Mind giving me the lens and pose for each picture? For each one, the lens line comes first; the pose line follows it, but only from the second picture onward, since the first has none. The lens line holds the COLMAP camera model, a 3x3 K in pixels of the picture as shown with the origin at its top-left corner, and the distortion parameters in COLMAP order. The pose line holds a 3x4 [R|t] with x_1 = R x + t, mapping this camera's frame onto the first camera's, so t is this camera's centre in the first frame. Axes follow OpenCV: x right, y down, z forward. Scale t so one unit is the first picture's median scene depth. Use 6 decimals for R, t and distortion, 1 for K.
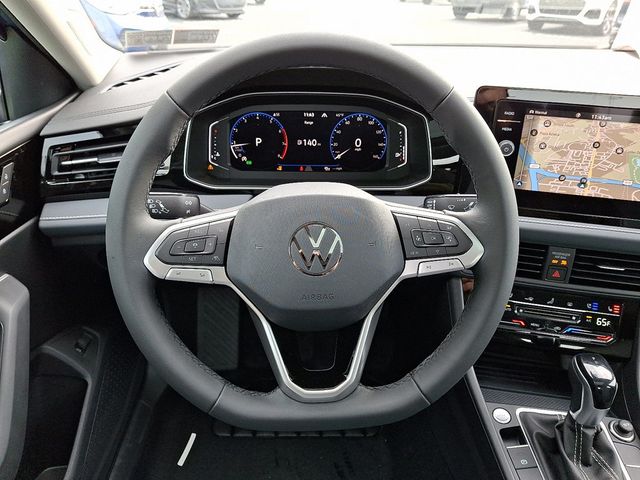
lens RADIAL K [[493.7, 0, 320.0], [0, 493.7, 240.0], [0, 0, 1]] dist [-0.006439, -0.003055]
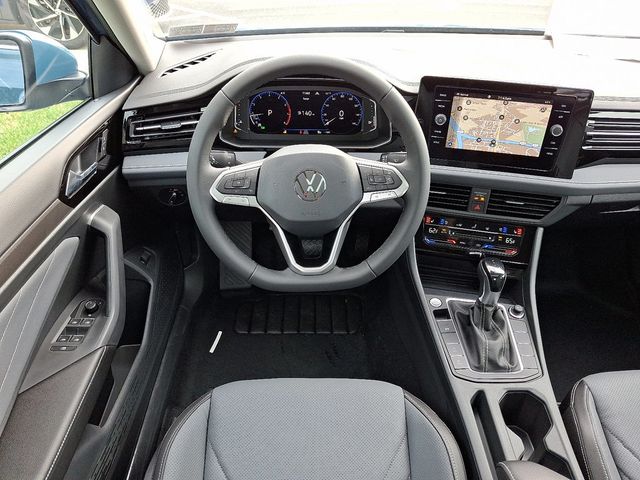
lens RADIAL K [[476.1, 0, 320.0], [0, 476.1, 240.0], [0, 0, 1]] dist [0.050938, -0.001616]
pose [[0.999986, 0.001125, 0.005115, 0.012399], [-0.001627, 0.995066, 0.099200, 0.029152], [-0.004978, -0.099207, 0.995054, -0.449208]]
